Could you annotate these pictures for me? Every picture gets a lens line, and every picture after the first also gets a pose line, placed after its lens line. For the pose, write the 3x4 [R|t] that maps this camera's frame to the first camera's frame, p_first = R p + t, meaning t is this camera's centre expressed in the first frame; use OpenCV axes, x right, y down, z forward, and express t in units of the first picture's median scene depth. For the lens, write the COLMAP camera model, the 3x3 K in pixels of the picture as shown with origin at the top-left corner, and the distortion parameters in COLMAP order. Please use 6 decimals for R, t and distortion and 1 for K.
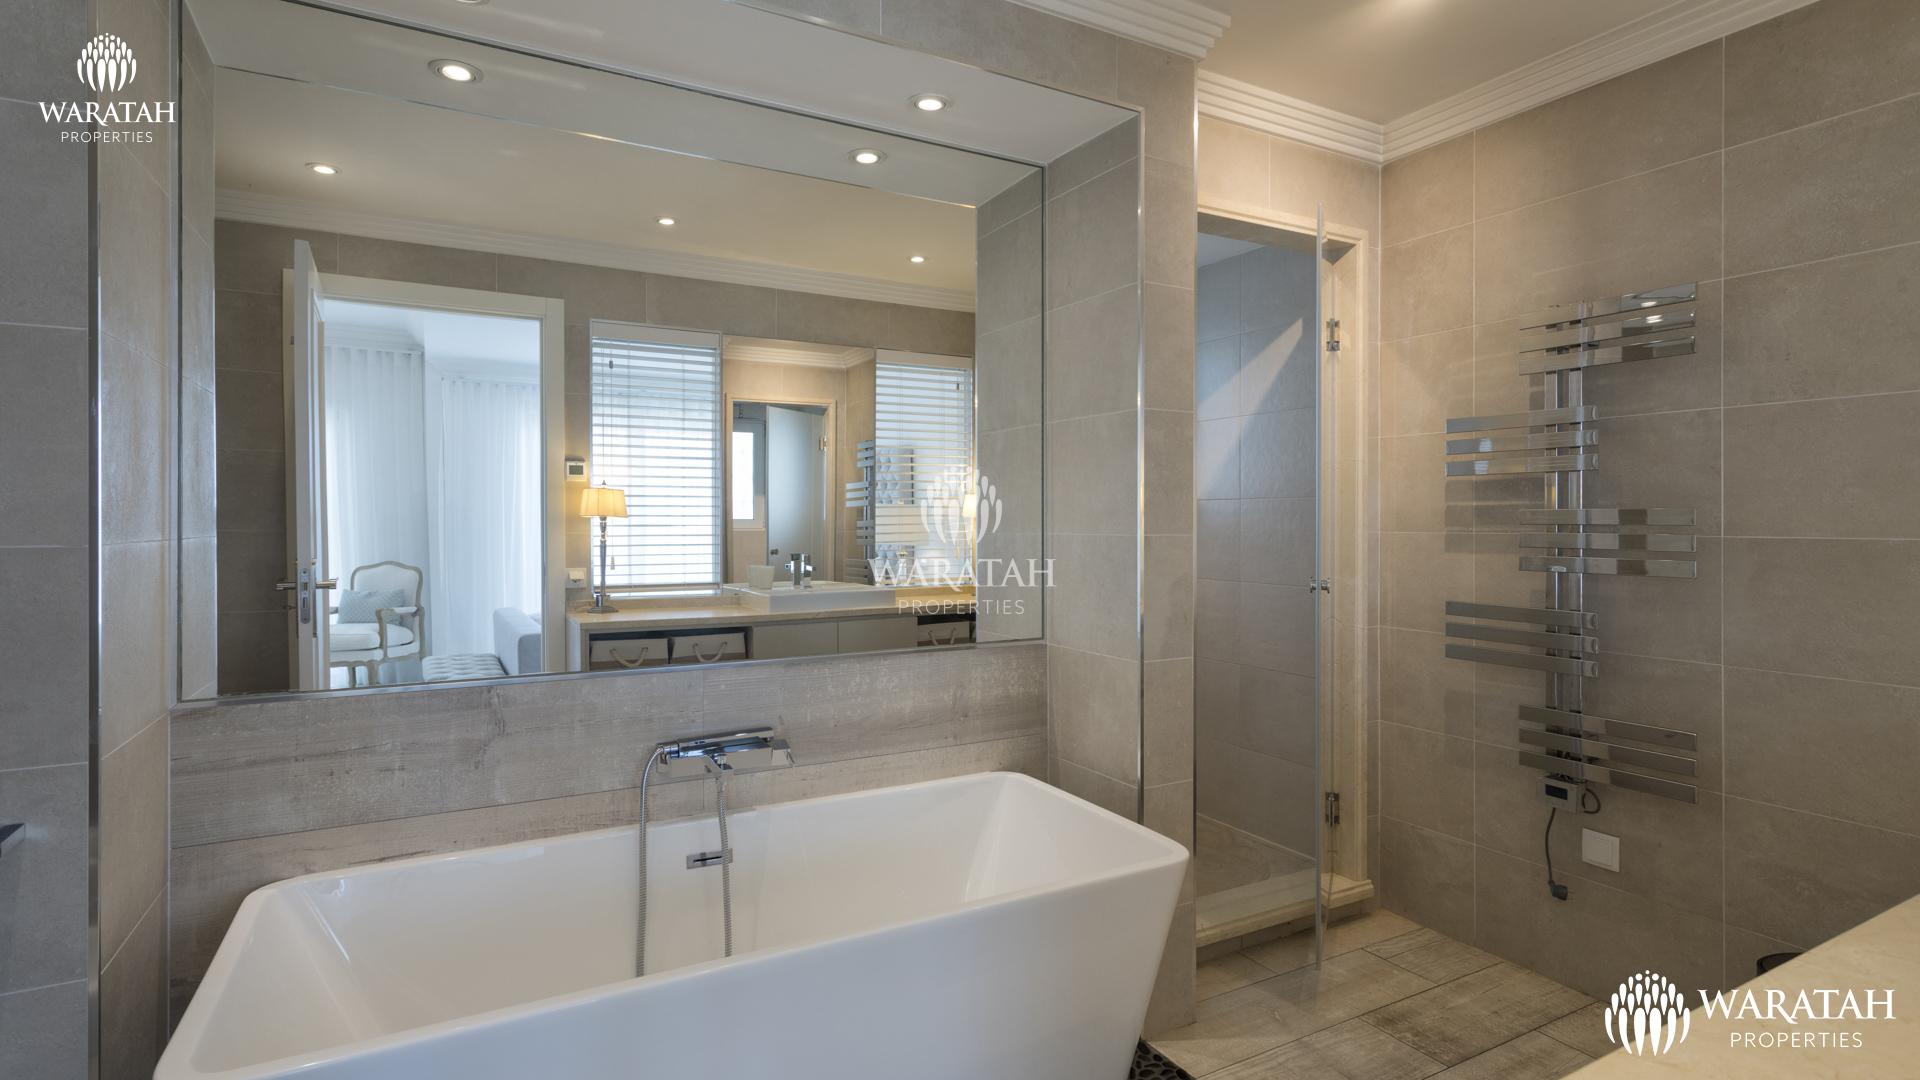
lens RADIAL K [[931.2, 0, 964.2], [0, 931.2, 529.3], [0, 0, 1]] dist [0.001178, 0.002378]
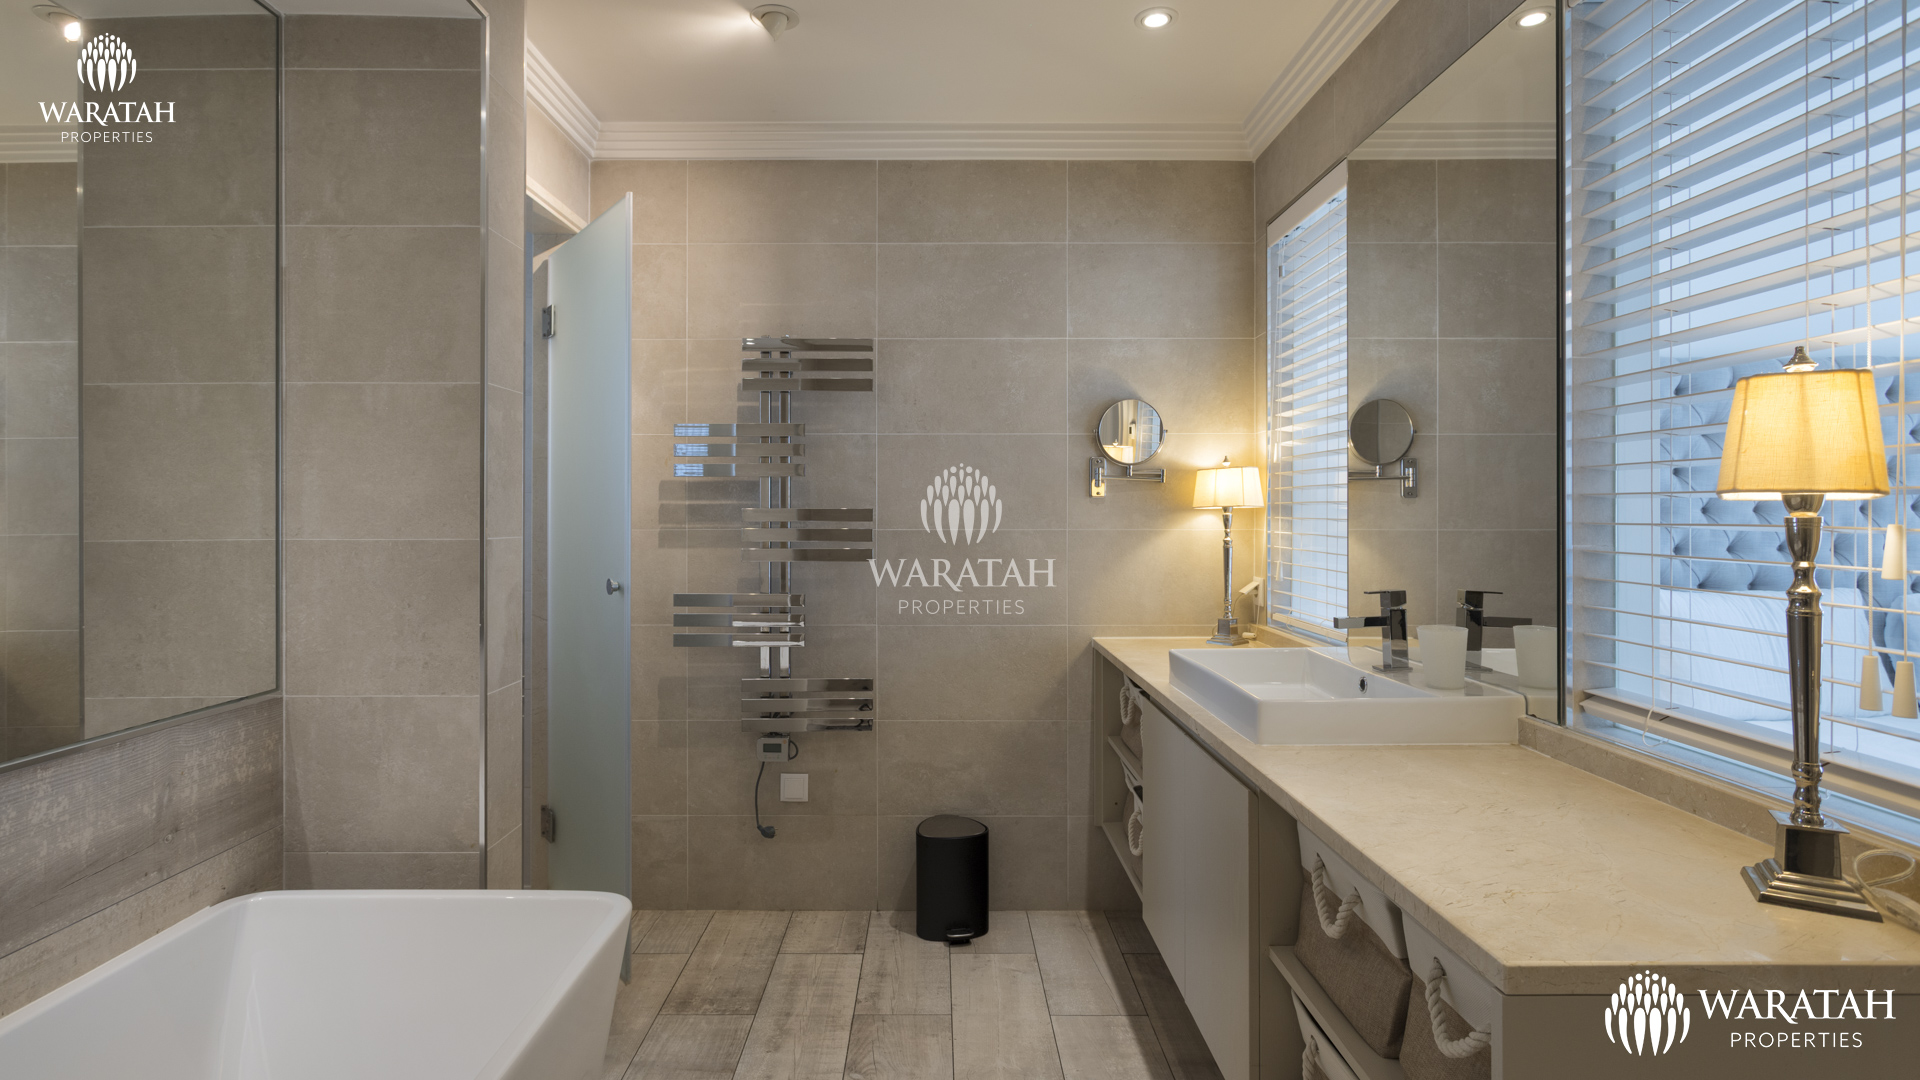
lens RADIAL K [[931.2, 0, 958.3], [0, 931.2, 522.5], [0, 0, 1]] dist [0.001178, 0.002378]
pose [[0.495397, -0.008647, 0.868624, -0.269895], [0.010467, 0.999937, 0.003984, -0.005900], [-0.868604, 0.007118, 0.495457, 0.208546]]
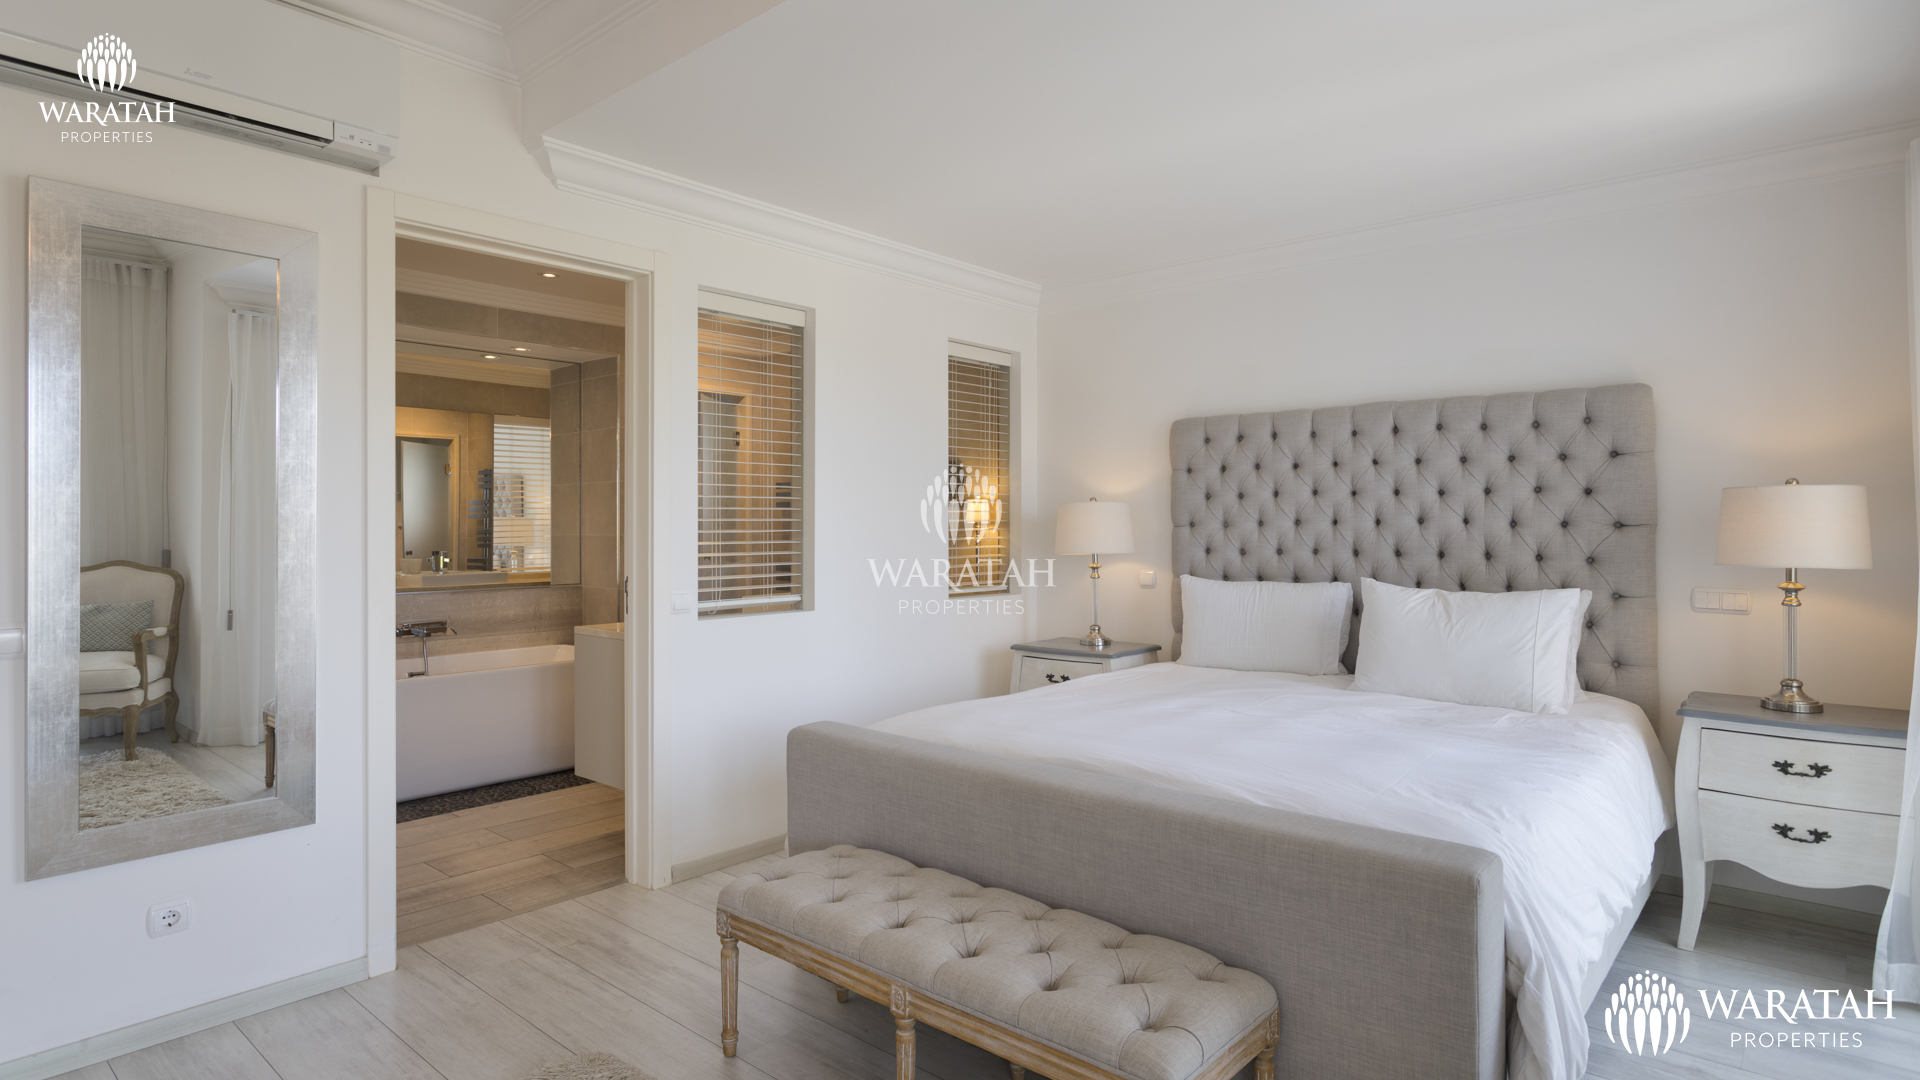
lens RADIAL K [[1026.8, 0, 948.4], [0, 1026.8, 518.7], [0, 0, 1]] dist [-0.003642, -0.001276]
pose [[0.947752, -0.003977, 0.318983, 0.134145], [0.008871, 0.999864, -0.013891, 0.007761], [-0.318885, 0.015995, 0.947658, -1.498880]]
